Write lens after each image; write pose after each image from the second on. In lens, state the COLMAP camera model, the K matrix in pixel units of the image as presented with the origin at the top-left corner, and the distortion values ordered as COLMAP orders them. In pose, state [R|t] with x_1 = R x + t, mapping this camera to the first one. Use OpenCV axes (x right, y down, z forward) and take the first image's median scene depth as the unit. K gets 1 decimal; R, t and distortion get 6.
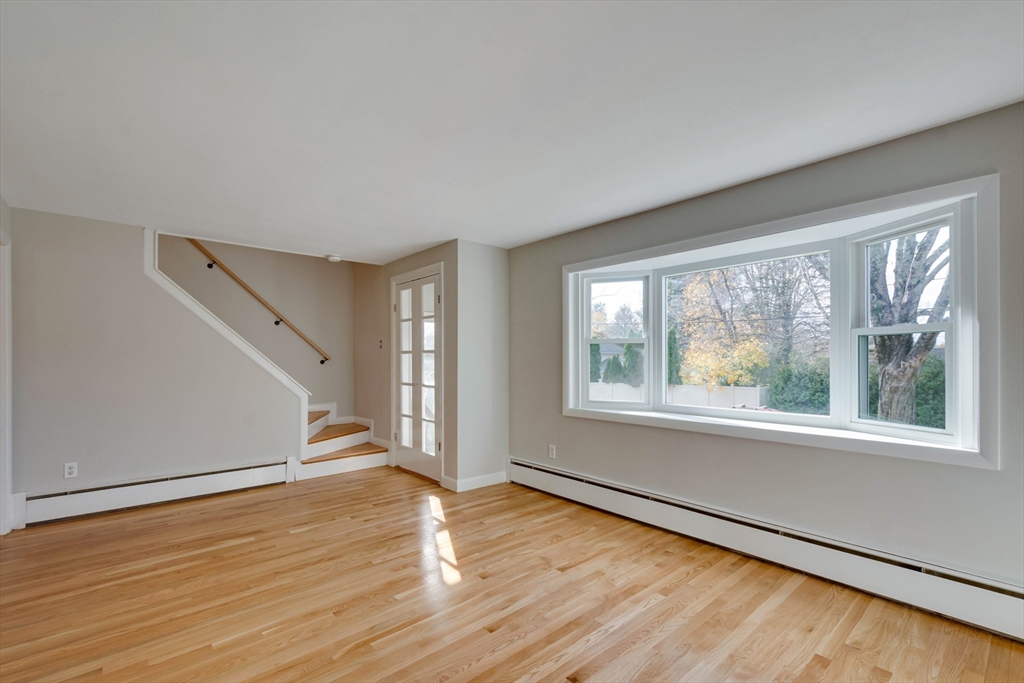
lens RADIAL K [[450.7, 0, 508.6], [0, 450.7, 364.3], [0, 0, 1]] dist [0.017131, -0.000503]
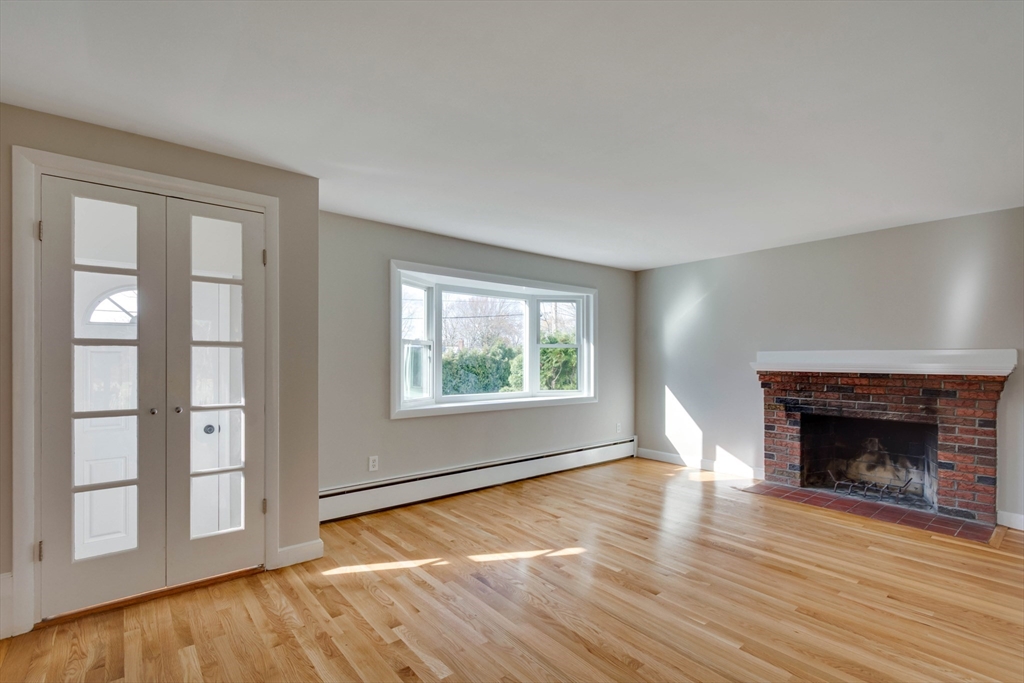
lens RADIAL K [[469.1, 0, 507.2], [0, 469.1, 354.4], [0, 0, 1]] dist [0.011426, -0.000468]
pose [[0.032190, 0.012518, 0.999403, -0.947958], [0.012488, 0.999838, -0.012926, -0.005738], [-0.999404, 0.012897, 0.032029, 0.818444]]
